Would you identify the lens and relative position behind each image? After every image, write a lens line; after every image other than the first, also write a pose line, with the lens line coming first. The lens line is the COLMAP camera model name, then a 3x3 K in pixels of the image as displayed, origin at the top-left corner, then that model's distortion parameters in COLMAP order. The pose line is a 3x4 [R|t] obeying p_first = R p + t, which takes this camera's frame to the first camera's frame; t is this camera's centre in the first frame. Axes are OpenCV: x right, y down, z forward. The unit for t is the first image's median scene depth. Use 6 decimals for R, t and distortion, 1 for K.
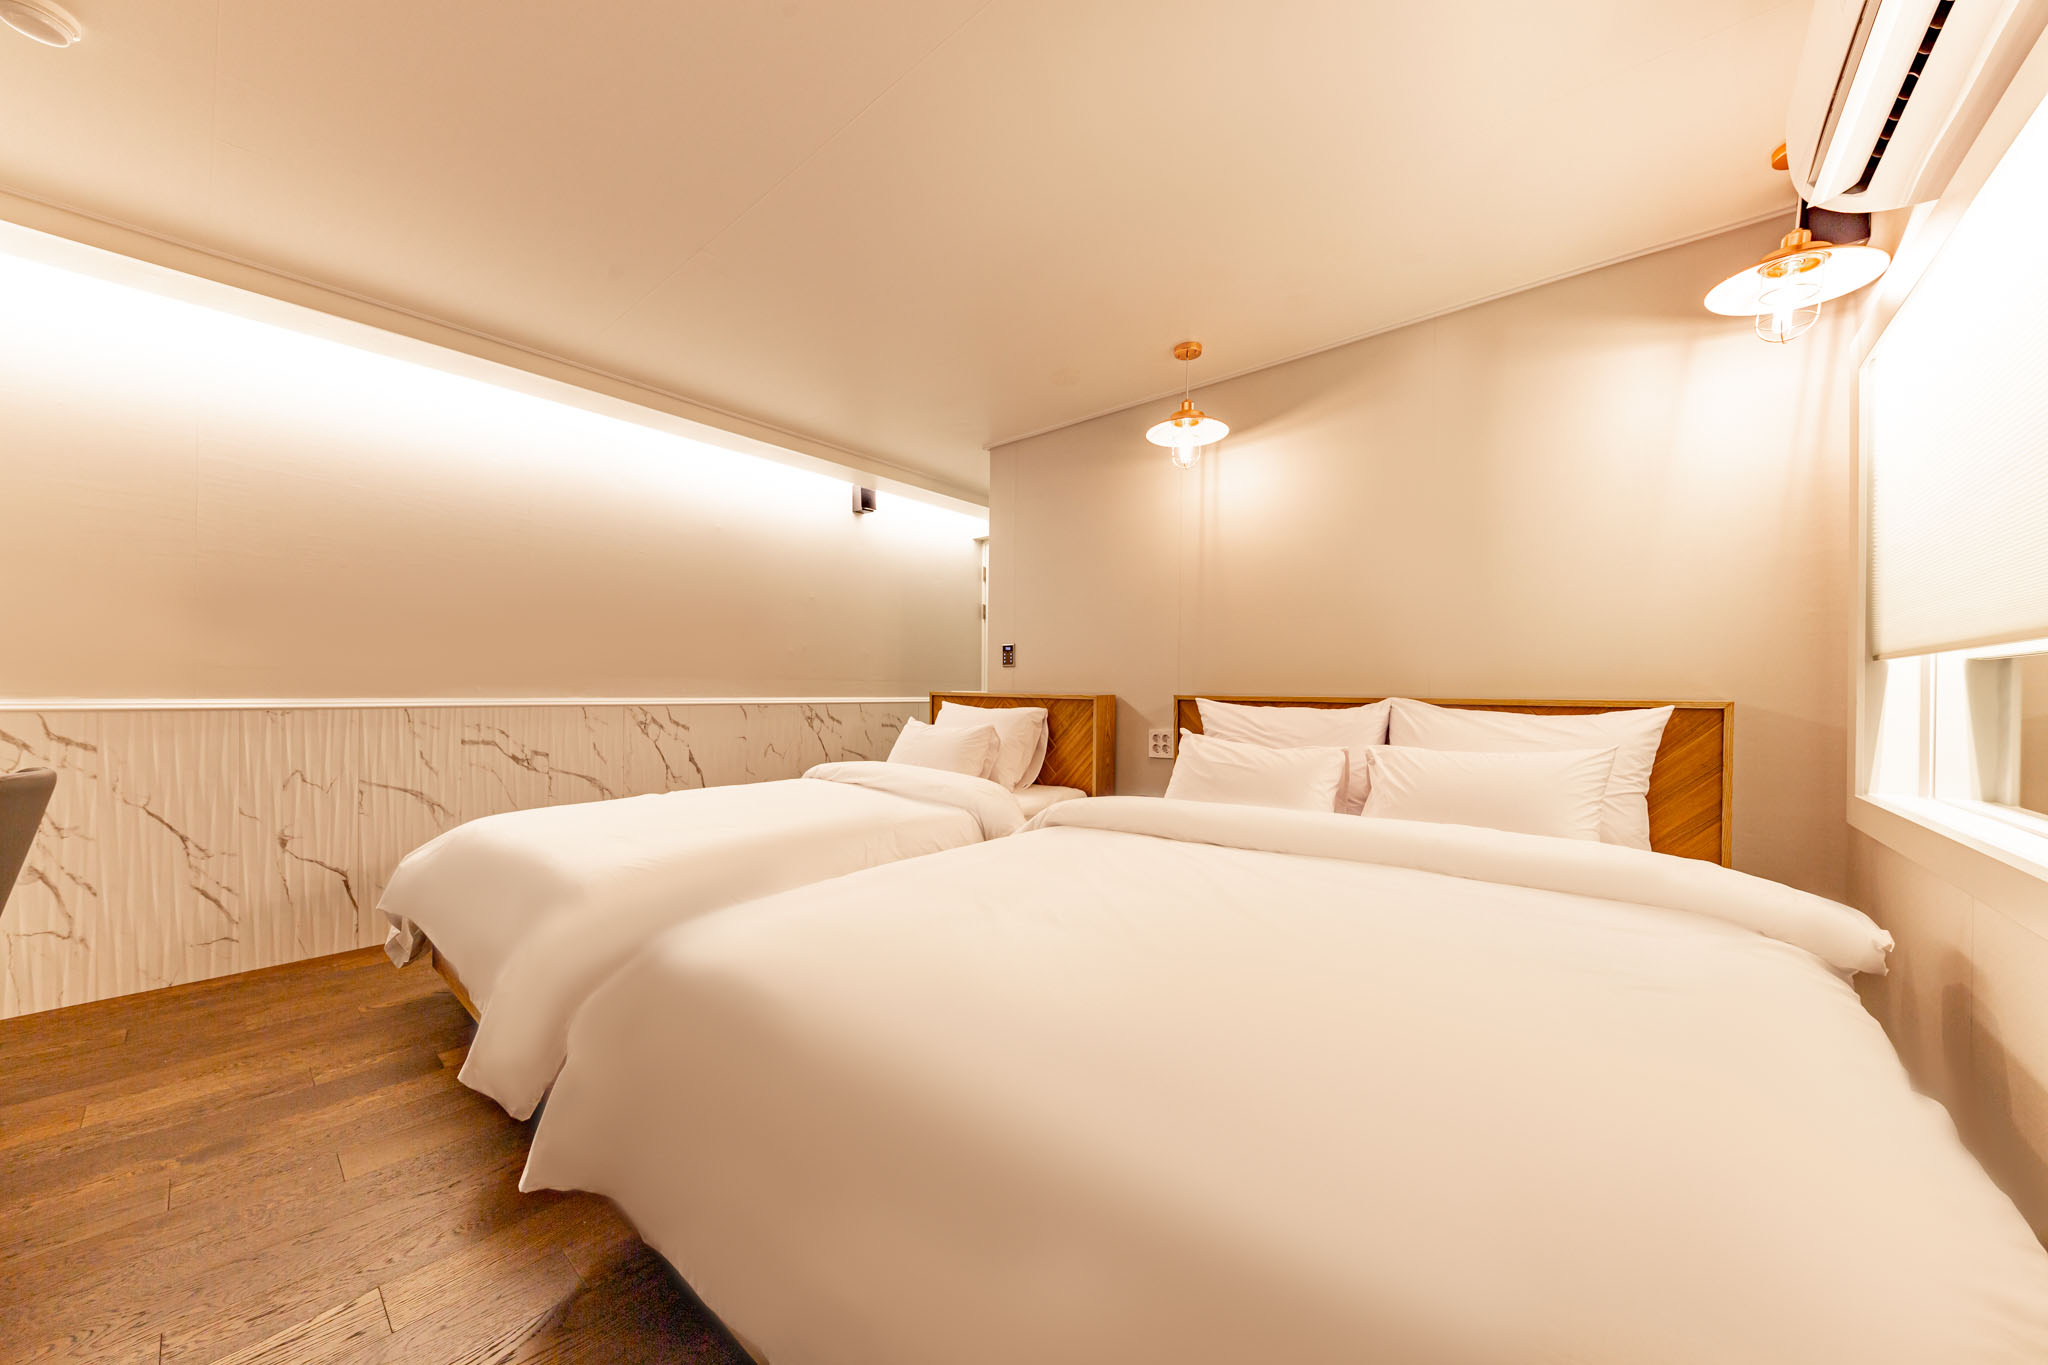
lens RADIAL K [[701.9, 0, 1015.5], [0, 701.9, 690.0], [0, 0, 1]] dist [0.012730, -0.005121]
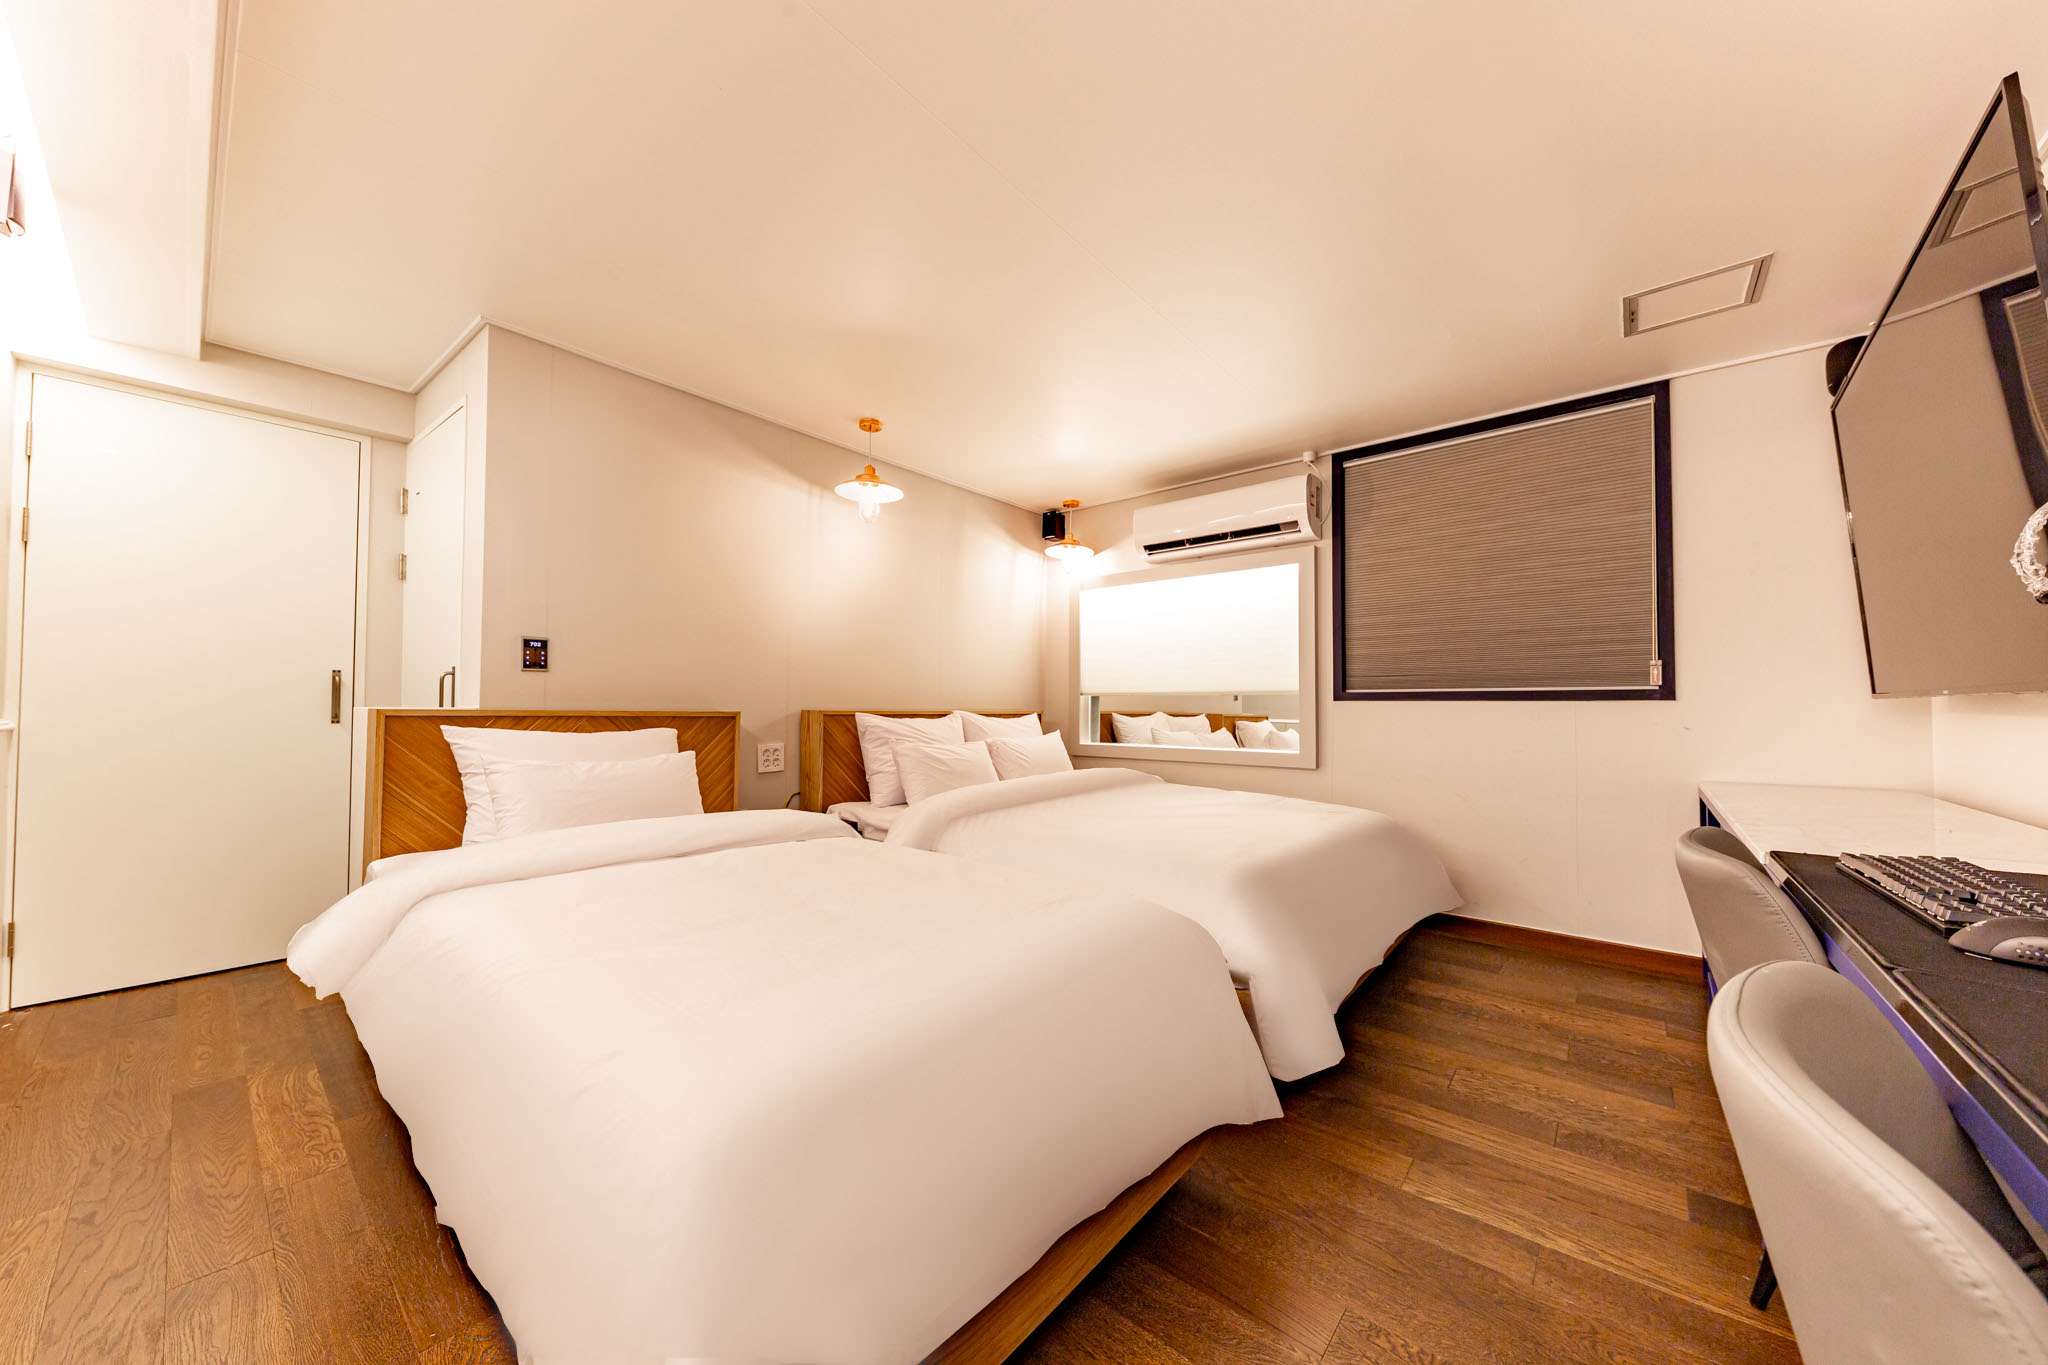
lens RADIAL K [[701.9, 0, 1015.5], [0, 701.9, 690.0], [0, 0, 1]] dist [0.012730, -0.005121]
pose [[-0.016792, 0.015250, 0.999743, -0.831579], [-0.011315, 0.999817, -0.015441, -0.011190], [-0.999795, -0.011571, -0.016617, 0.652181]]
